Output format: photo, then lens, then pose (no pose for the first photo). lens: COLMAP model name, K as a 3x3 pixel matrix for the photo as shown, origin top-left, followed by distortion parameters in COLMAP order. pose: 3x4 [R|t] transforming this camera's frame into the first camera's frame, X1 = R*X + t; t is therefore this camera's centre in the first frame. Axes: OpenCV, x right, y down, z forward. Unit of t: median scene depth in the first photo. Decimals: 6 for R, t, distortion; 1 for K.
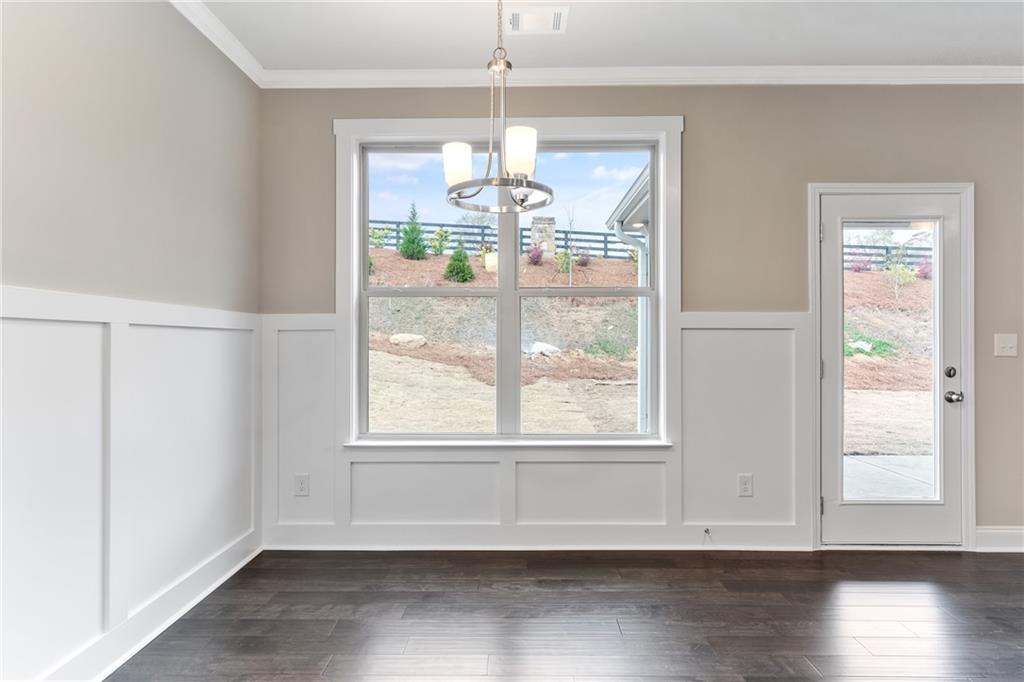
lens RADIAL K [[523.3, 0, 514.2], [0, 523.3, 337.4], [0, 0, 1]] dist [-0.011241, 0.006333]
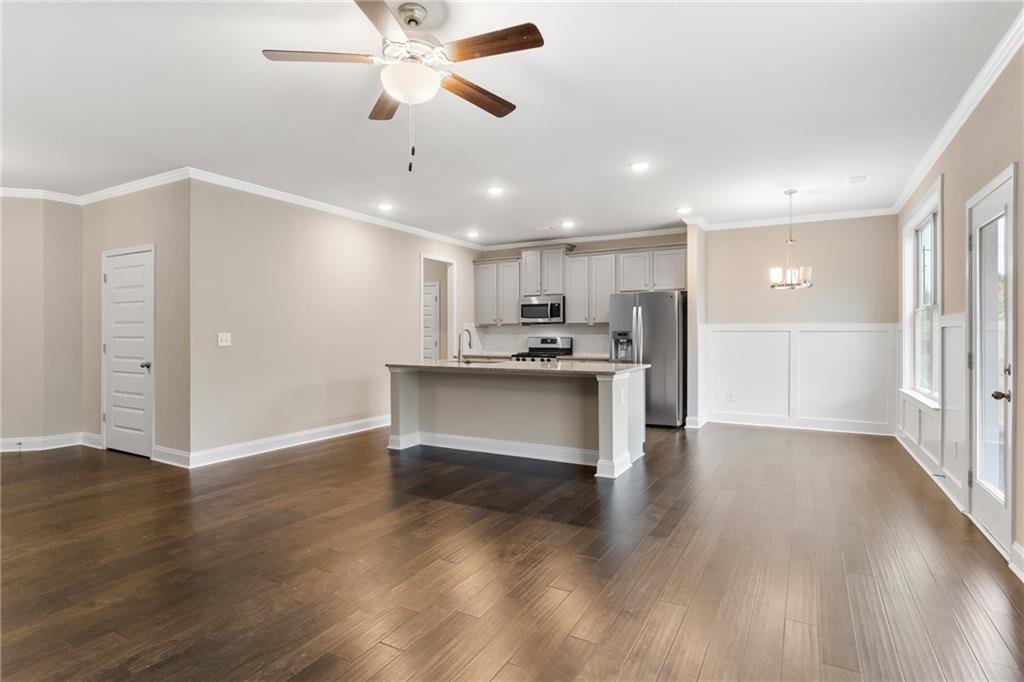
lens RADIAL K [[523.3, 0, 511.2], [0, 523.3, 336.4], [0, 0, 1]] dist [-0.011241, 0.006333]
pose [[-0.480471, 0.001014, -0.877010, 0.461547], [0.005029, 0.999986, -0.001599, 0.000634], [0.876996, -0.005178, -0.480470, 0.146117]]
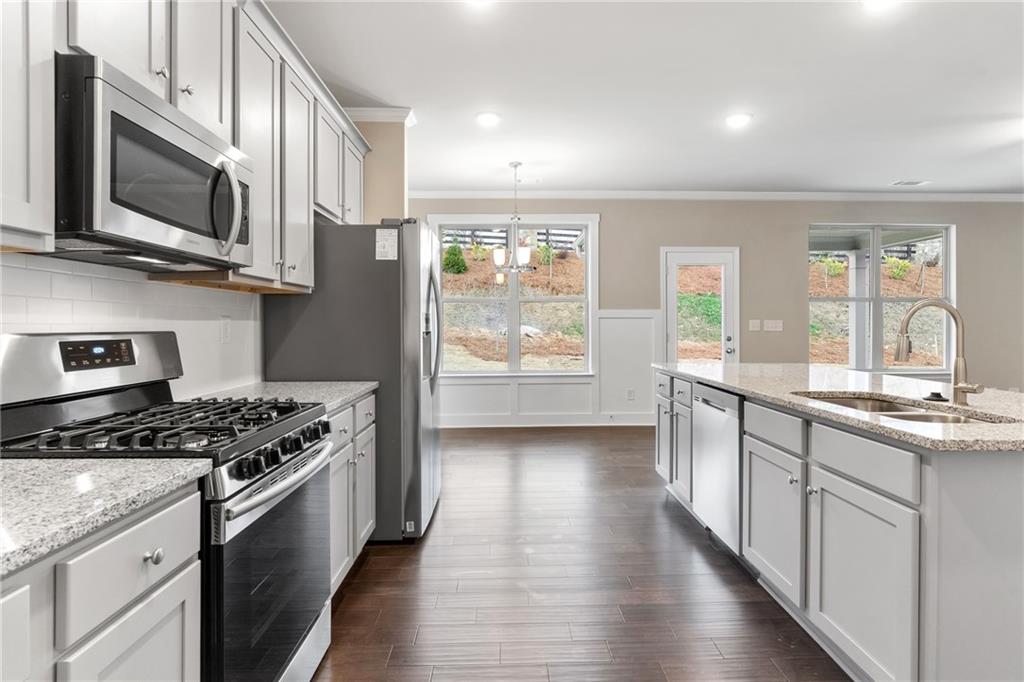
lens RADIAL K [[523.3, 0, 514.1], [0, 523.3, 323.9], [0, 0, 1]] dist [-0.011241, 0.006333]
pose [[0.999454, -0.002940, 0.032903, -0.018089], [0.002756, 0.999980, 0.005631, -0.001365], [-0.032919, -0.005537, 0.999443, -0.231414]]
